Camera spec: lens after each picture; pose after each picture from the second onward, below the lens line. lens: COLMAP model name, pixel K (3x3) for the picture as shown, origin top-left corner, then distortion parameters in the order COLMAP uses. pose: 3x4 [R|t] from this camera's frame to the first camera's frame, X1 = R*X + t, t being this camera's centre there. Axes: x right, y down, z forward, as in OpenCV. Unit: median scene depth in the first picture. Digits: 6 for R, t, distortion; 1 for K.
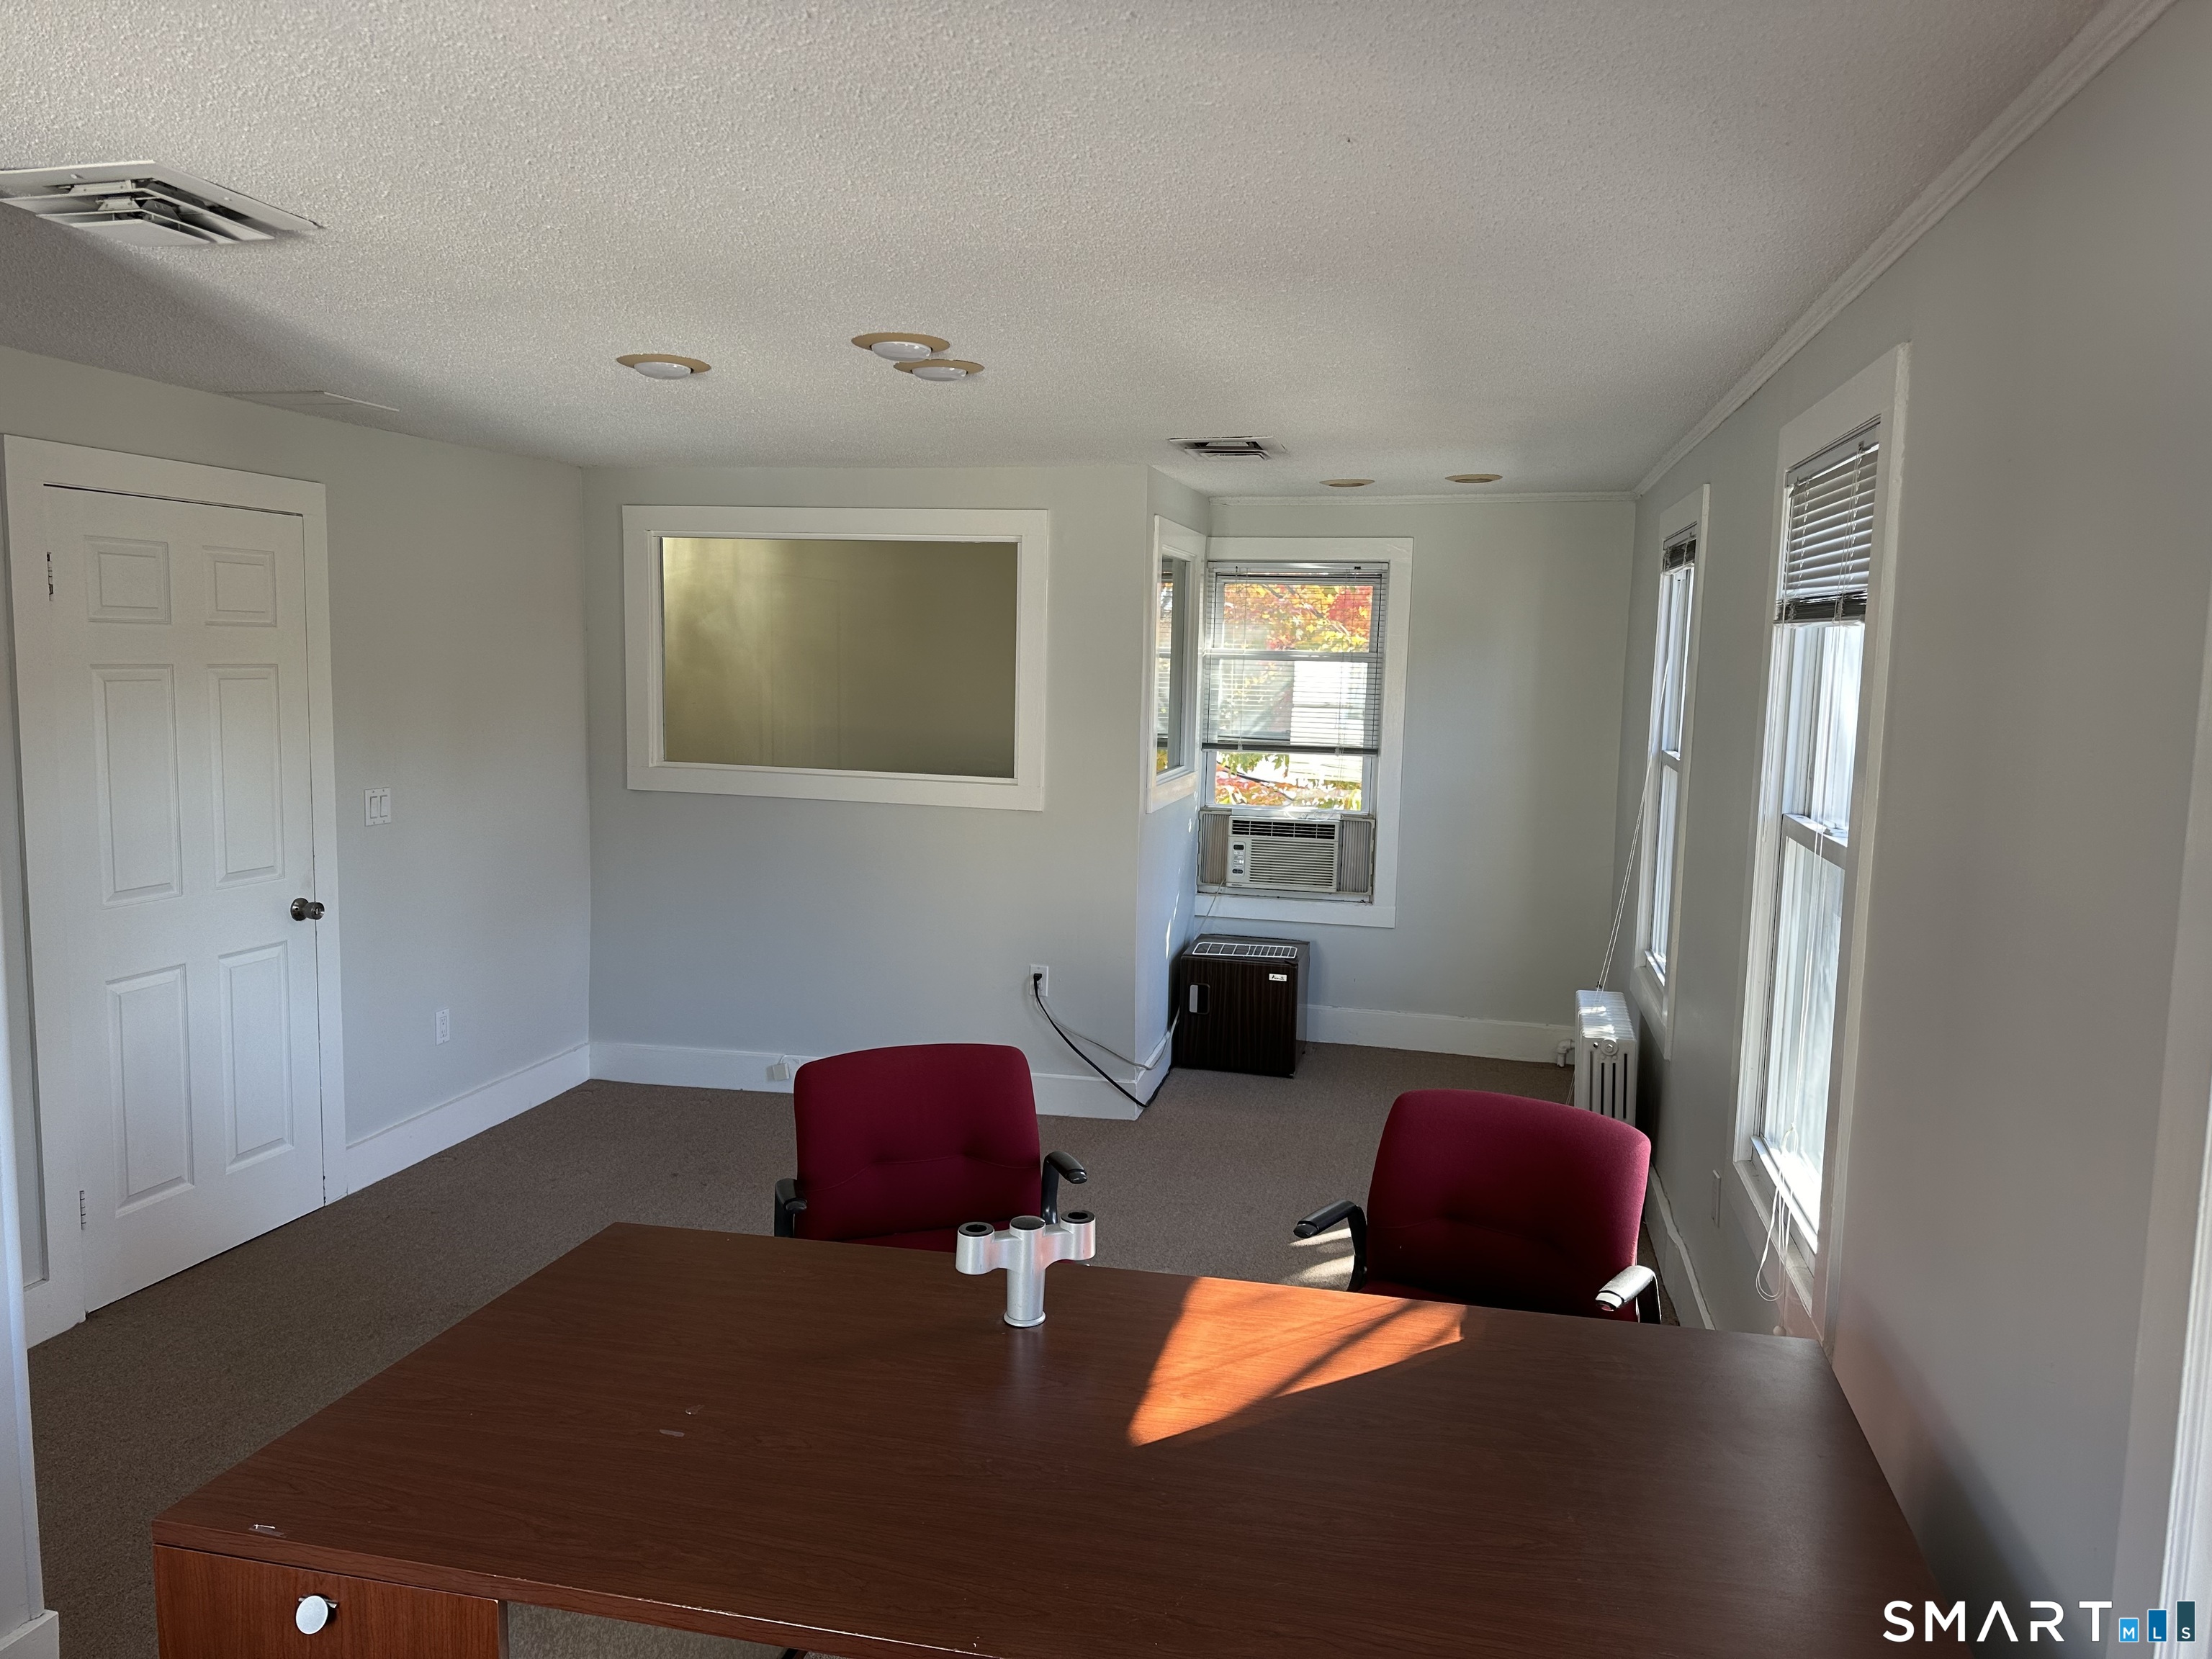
lens RADIAL K [[1583.0, 0, 1123.7], [0, 1583.0, 829.4], [0, 0, 1]] dist [0.178612, -0.209227]
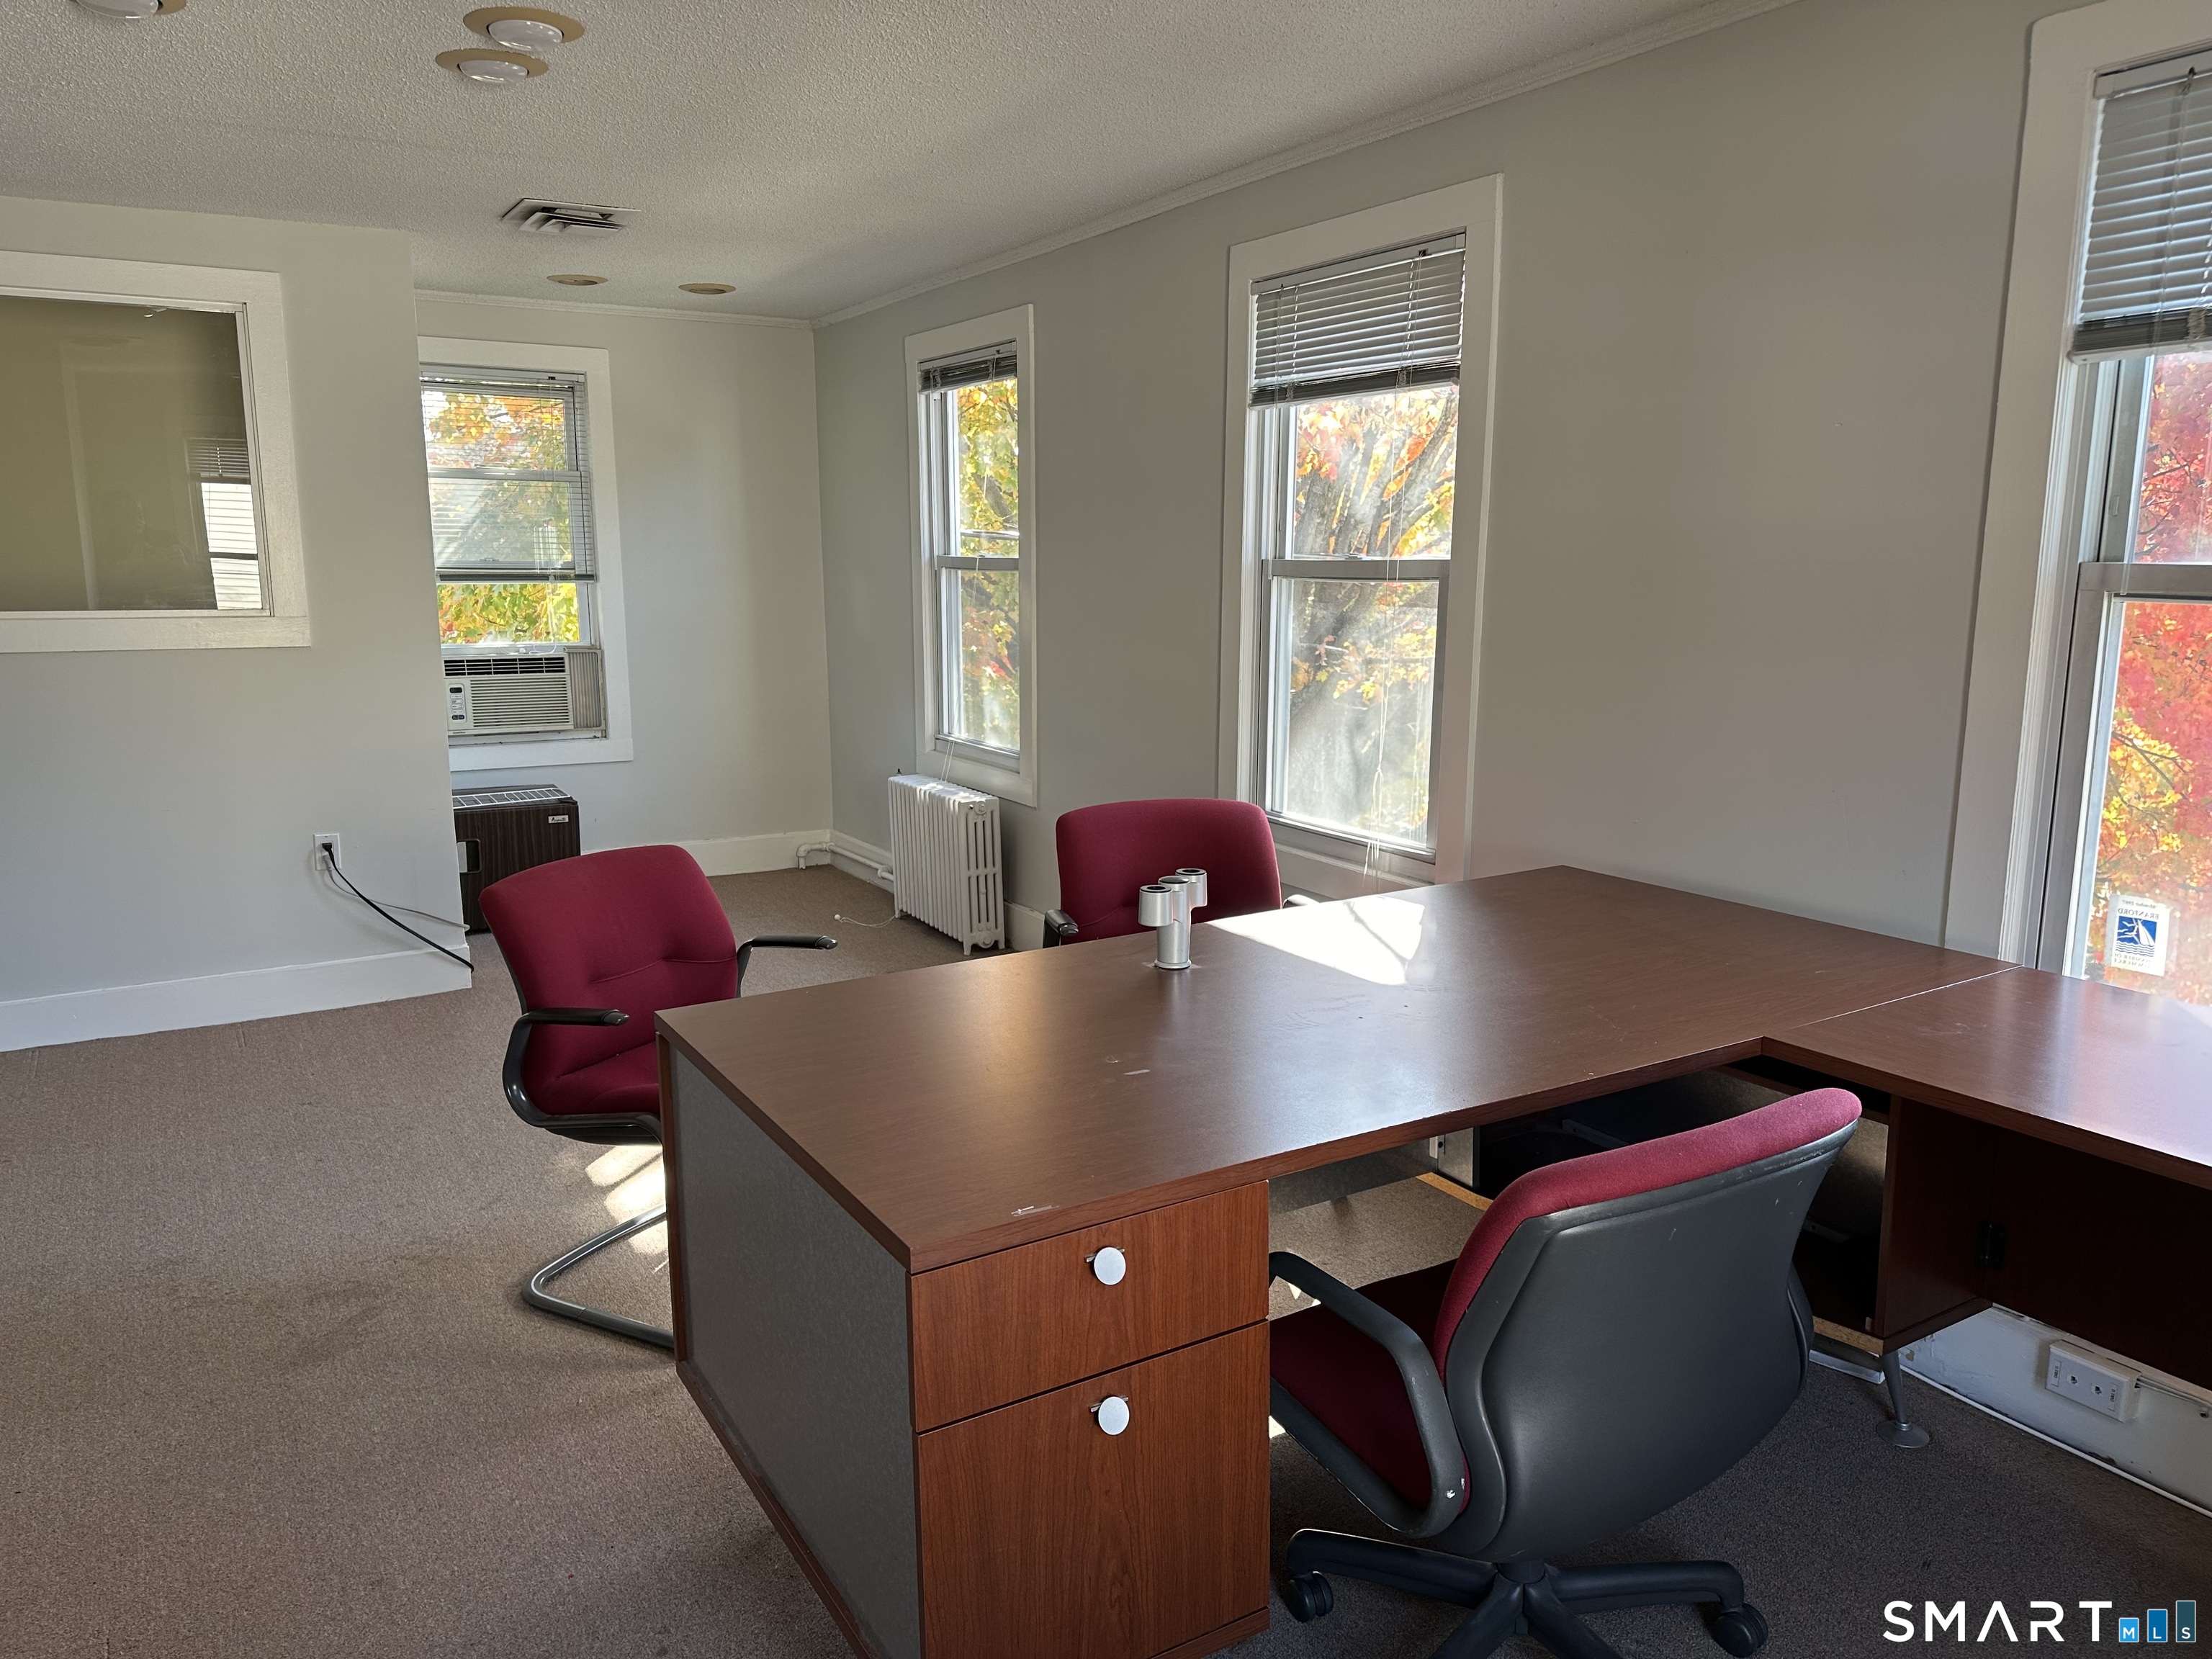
lens RADIAL K [[1583.0, 0, 1123.7], [0, 1583.0, 829.4], [0, 0, 1]] dist [0.178612, -0.209227]
pose [[0.723092, -0.143307, 0.675723, -0.295662], [0.098577, 0.989638, 0.104395, 0.031719], [-0.683682, -0.008876, 0.729726, 0.074517]]
